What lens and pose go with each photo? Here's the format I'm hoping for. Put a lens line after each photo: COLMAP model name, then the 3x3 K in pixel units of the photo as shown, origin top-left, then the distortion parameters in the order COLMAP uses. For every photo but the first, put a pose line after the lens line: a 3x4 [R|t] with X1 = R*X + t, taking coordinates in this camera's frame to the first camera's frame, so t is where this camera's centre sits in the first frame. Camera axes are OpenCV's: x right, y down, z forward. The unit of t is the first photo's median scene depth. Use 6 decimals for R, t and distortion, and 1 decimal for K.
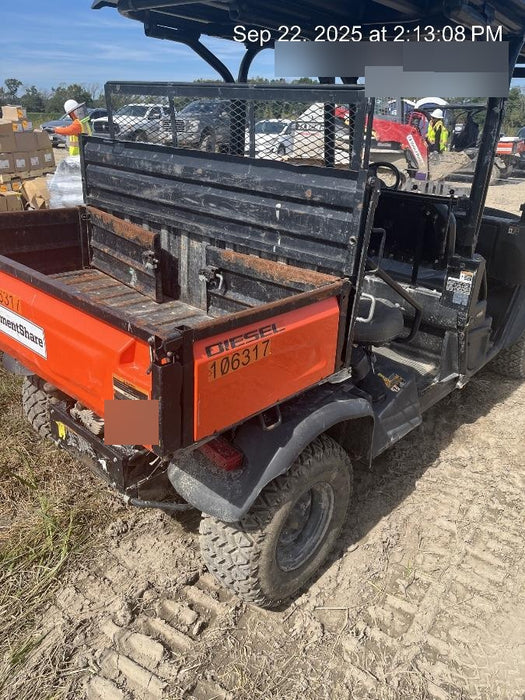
lens RADIAL K [[516.0, 0, 262.5], [0, 516.0, 350.0], [0, 0, 1]] dist [0.024774, 0.000115]
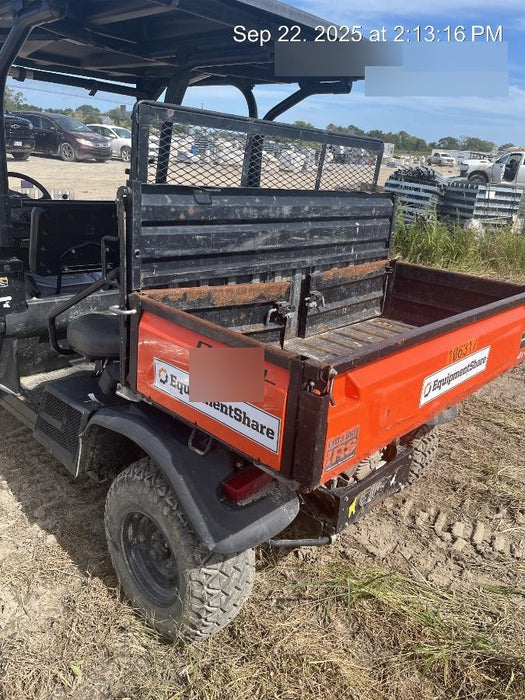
lens RADIAL K [[516.0, 0, 262.5], [0, 516.0, 350.0], [0, 0, 1]] dist [0.024774, 0.000115]
pose [[0.044823, -0.406959, 0.912346, -1.142911], [0.320653, 0.870802, 0.372674, -0.492919], [-0.946136, 0.275842, 0.169524, 0.945300]]
